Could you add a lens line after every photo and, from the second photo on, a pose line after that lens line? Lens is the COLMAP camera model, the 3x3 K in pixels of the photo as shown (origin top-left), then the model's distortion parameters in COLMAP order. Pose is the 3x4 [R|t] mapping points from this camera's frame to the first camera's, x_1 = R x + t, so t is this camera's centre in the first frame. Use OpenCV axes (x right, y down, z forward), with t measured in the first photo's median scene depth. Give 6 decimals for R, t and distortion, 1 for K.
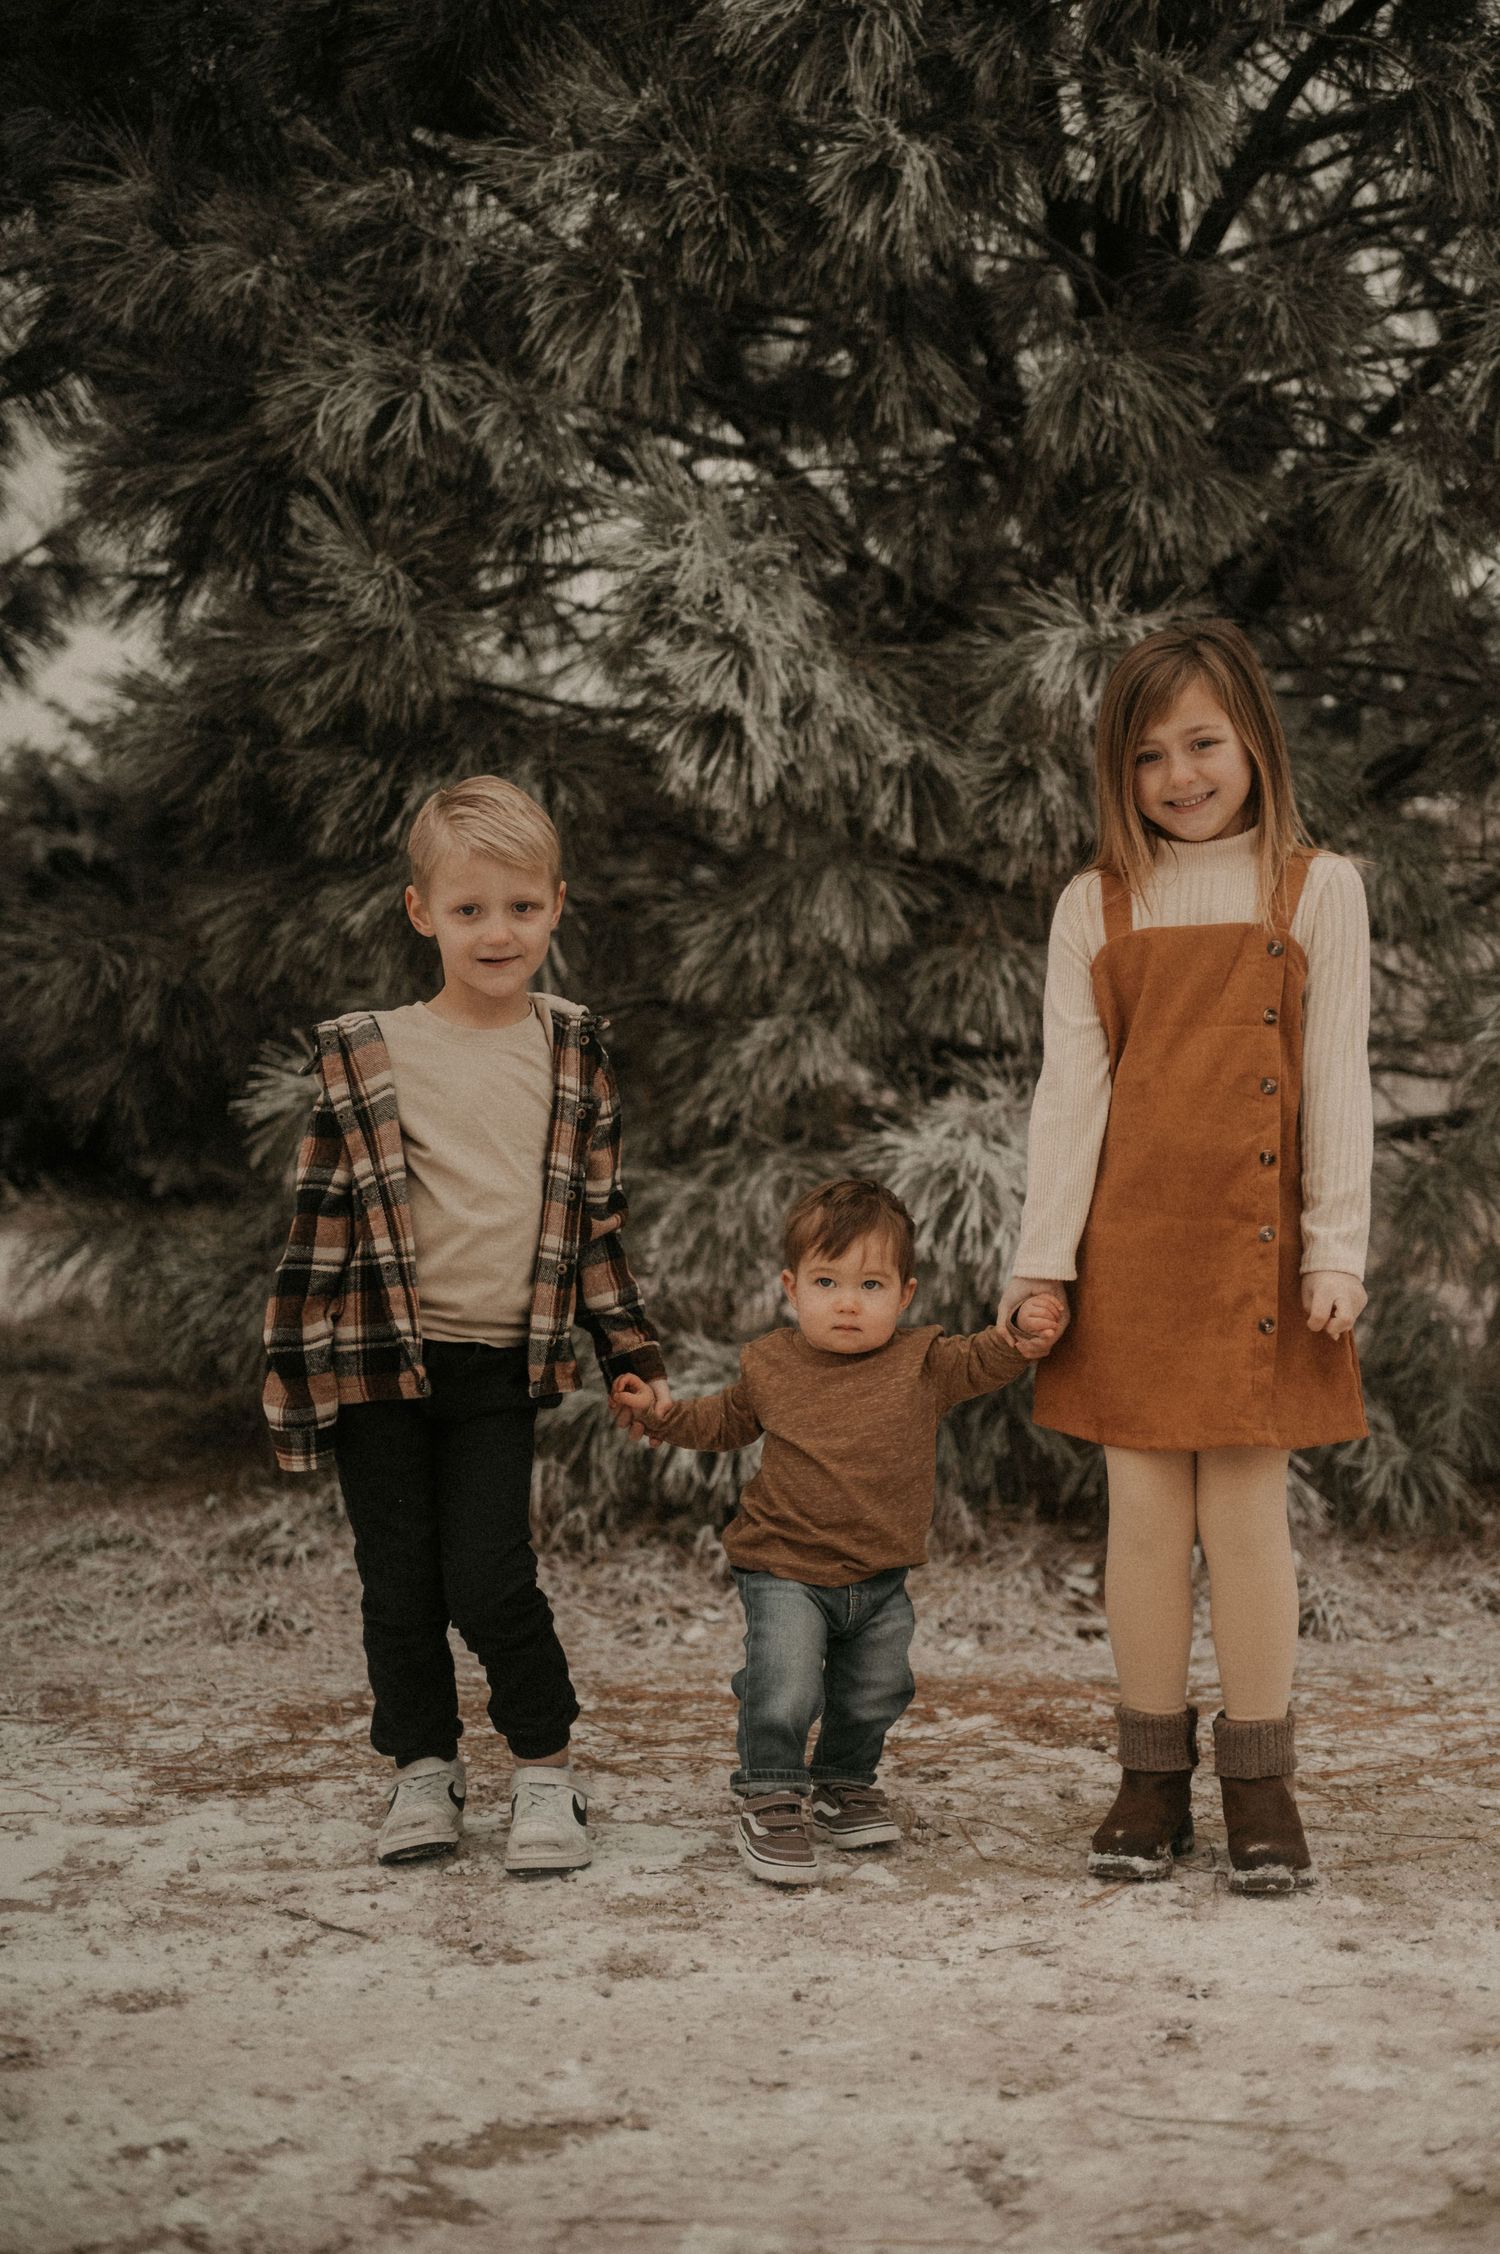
lens RADIAL K [[2643.4, 0, 758.8], [0, 2643.4, 1133.0], [0, 0, 1]] dist [-0.000682, 0.020738]
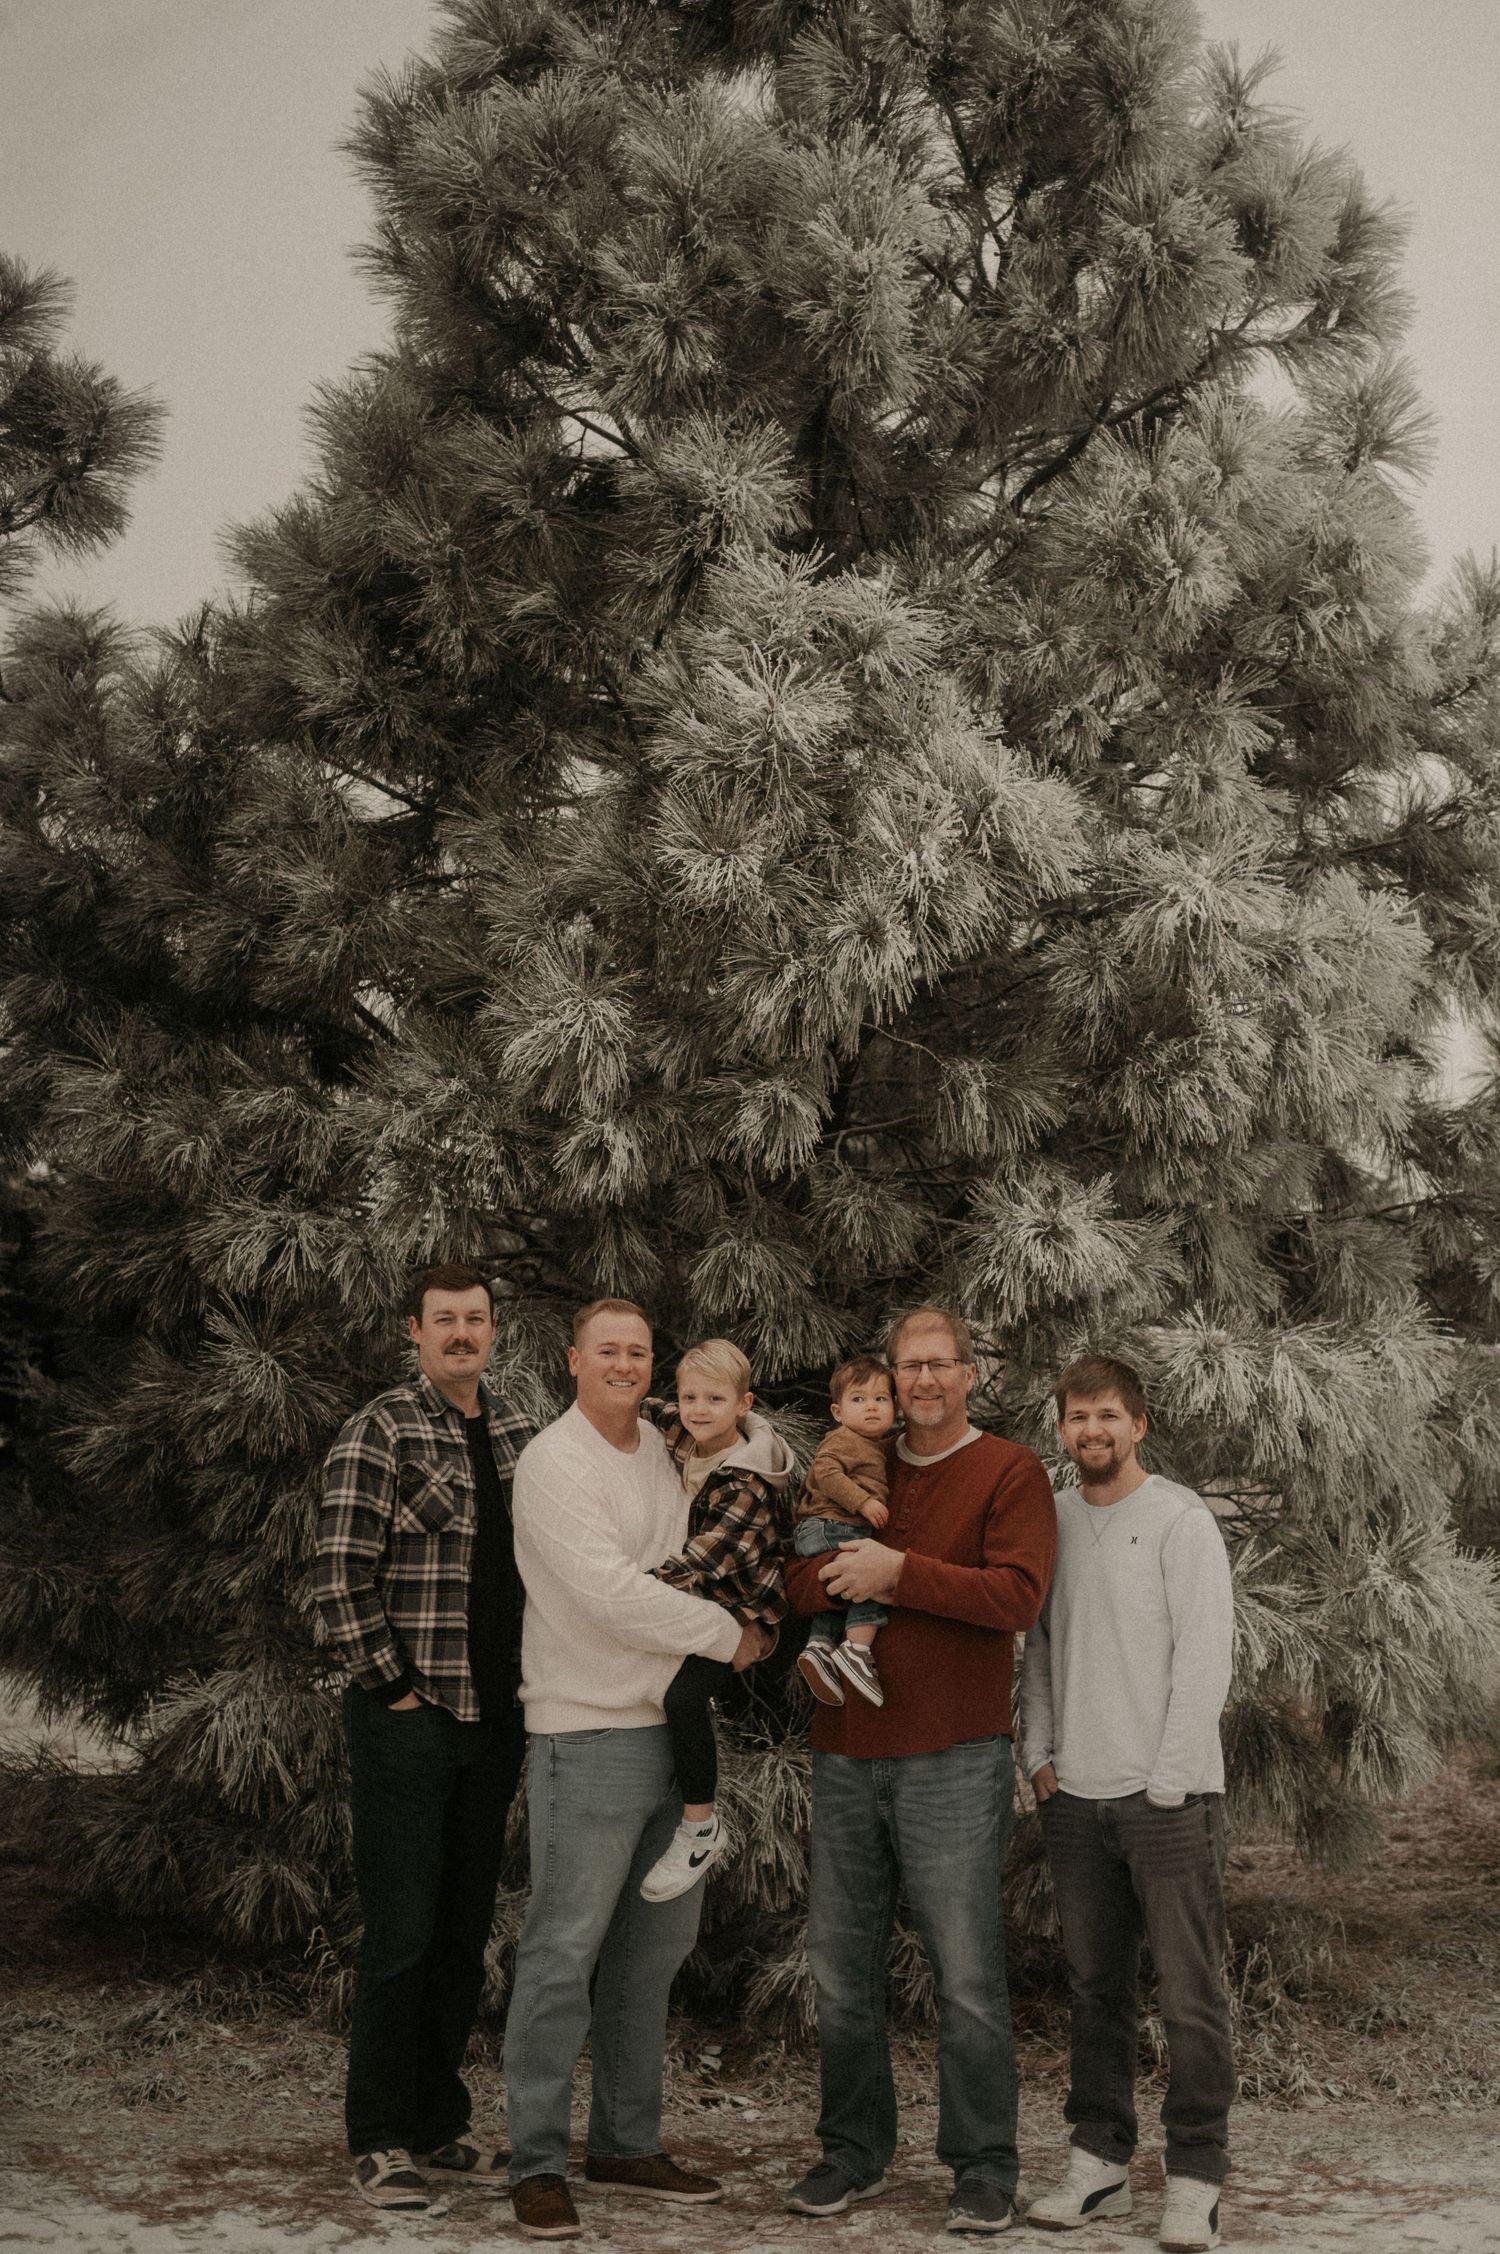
lens RADIAL K [[2601.4, 0, 750.0], [0, 2601.4, 1127.0], [0, 0, 1]] dist [-0.003968, 0.025551]
pose [[0.996385, 0.036045, 0.076932, 0.014004], [-0.024875, 0.989627, -0.141491, -0.142734], [-0.081234, 0.139066, 0.986946, -0.509909]]
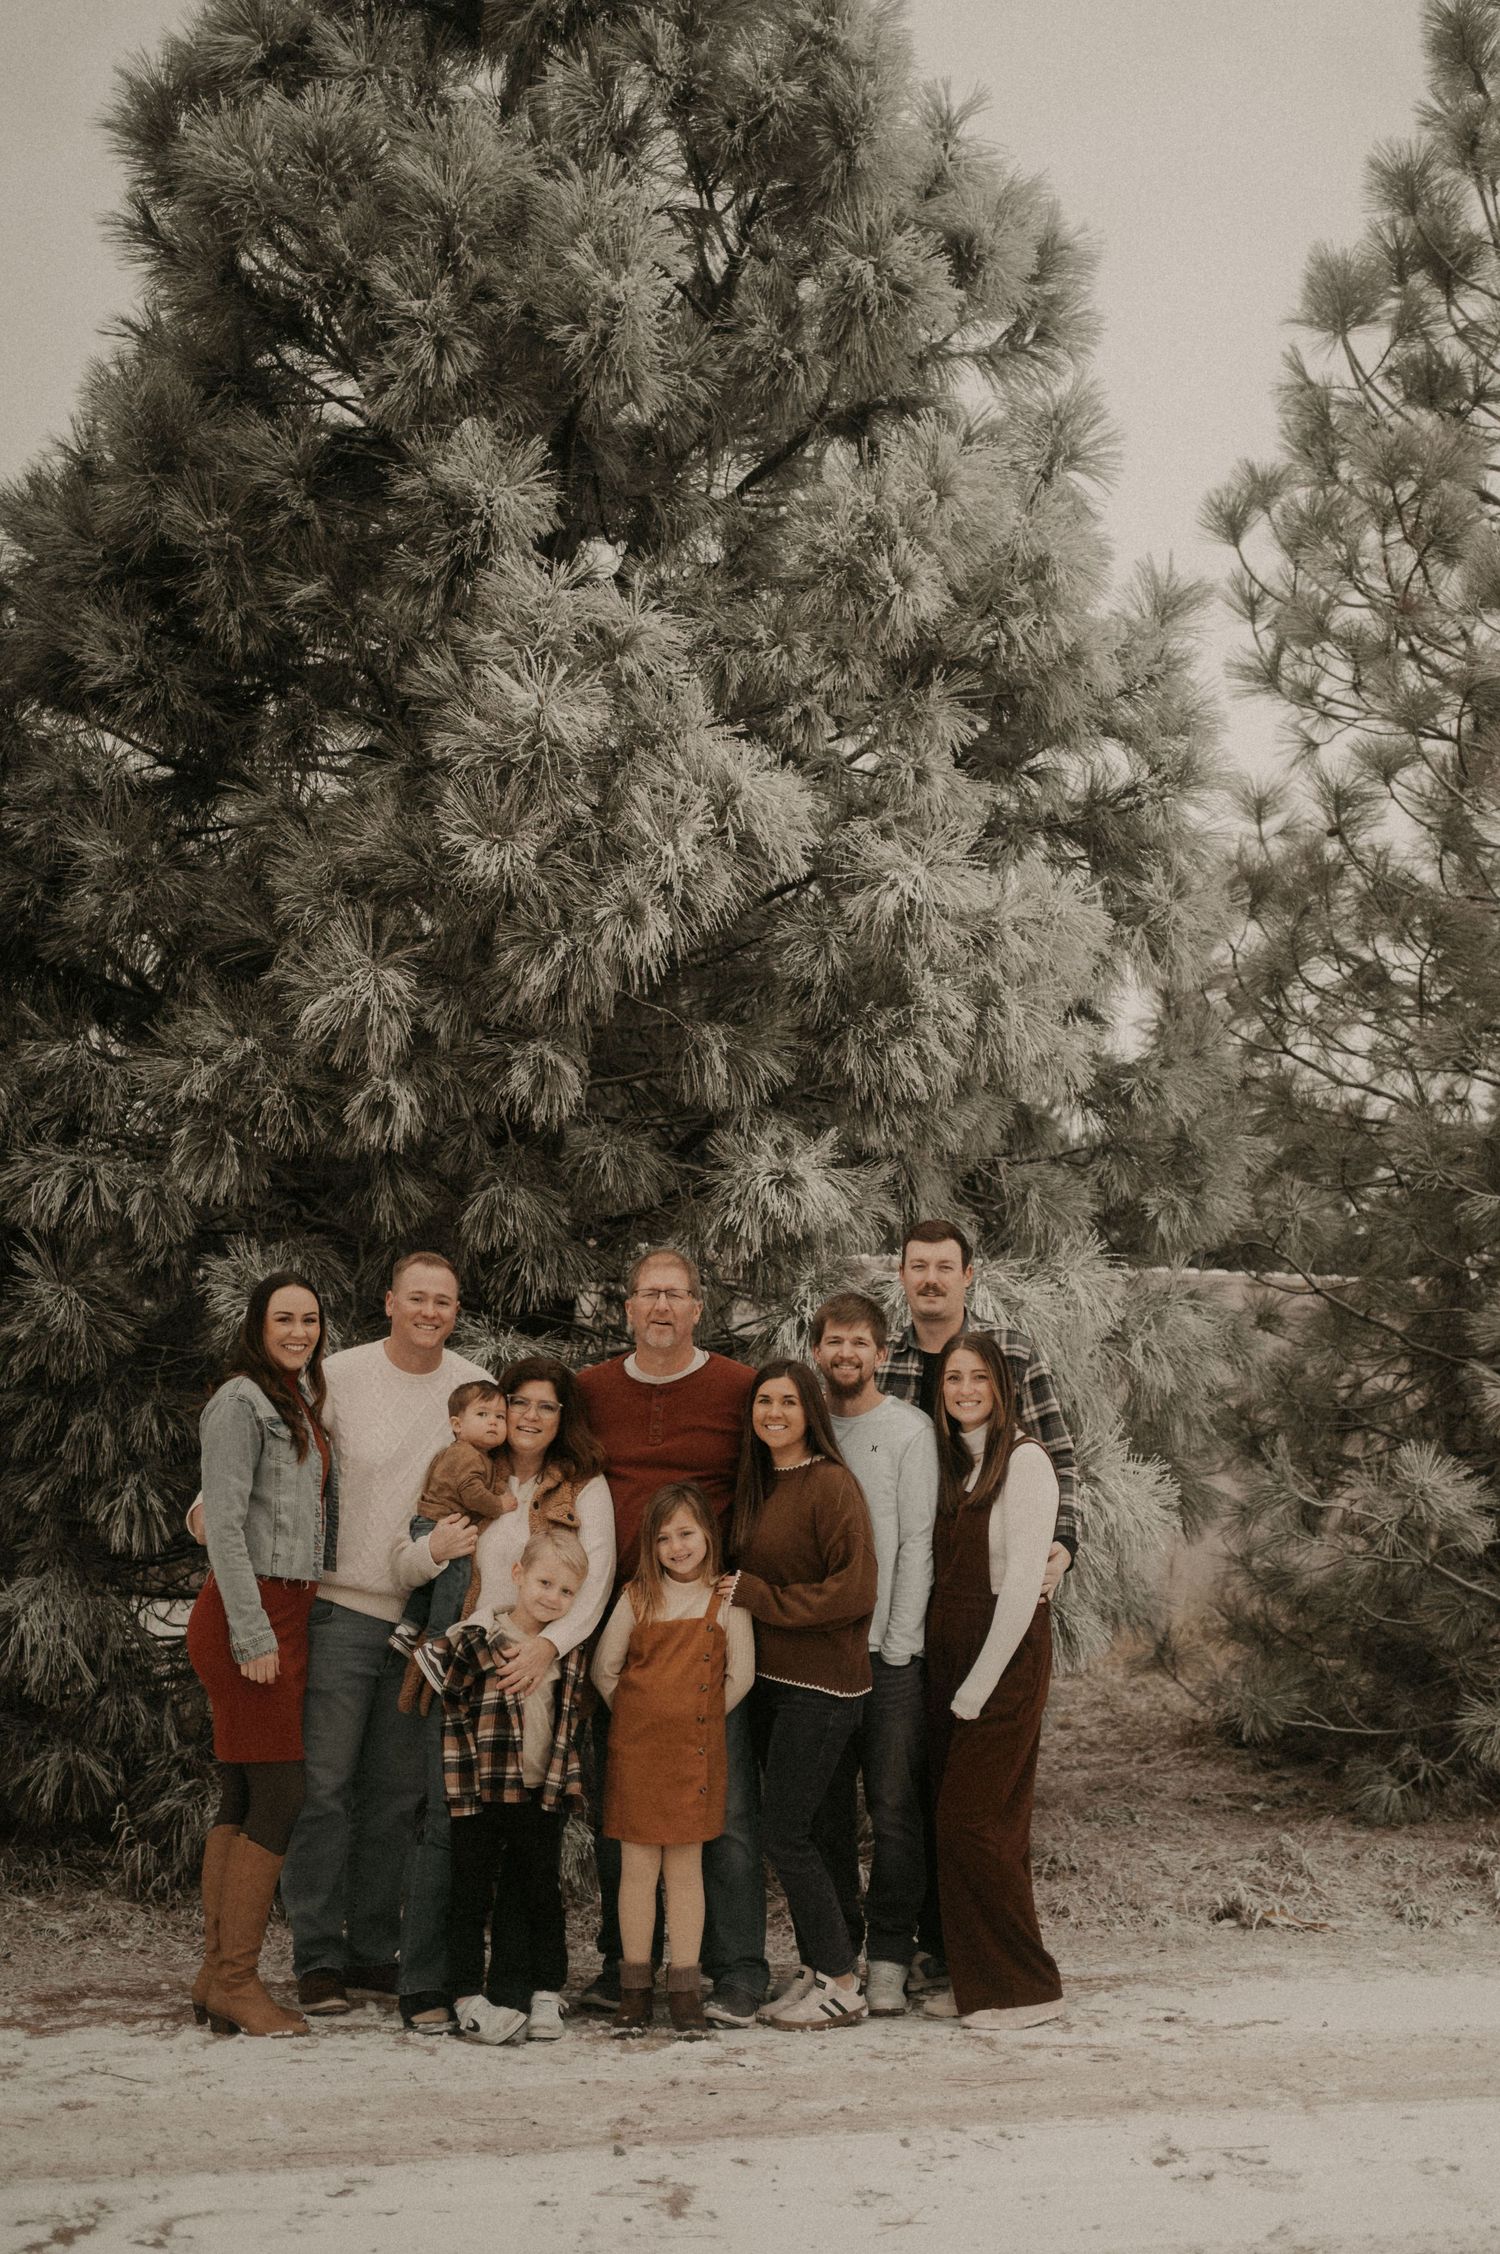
lens RADIAL K [[2742.6, 0, 753.2], [0, 2742.6, 1138.0], [0, 0, 1]] dist [0.001153, -0.016377]
pose [[0.976210, 0.039230, 0.213251, -0.094494], [-0.016782, 0.994217, -0.106072, -0.136065], [-0.216179, 0.099969, 0.971222, -0.763404]]
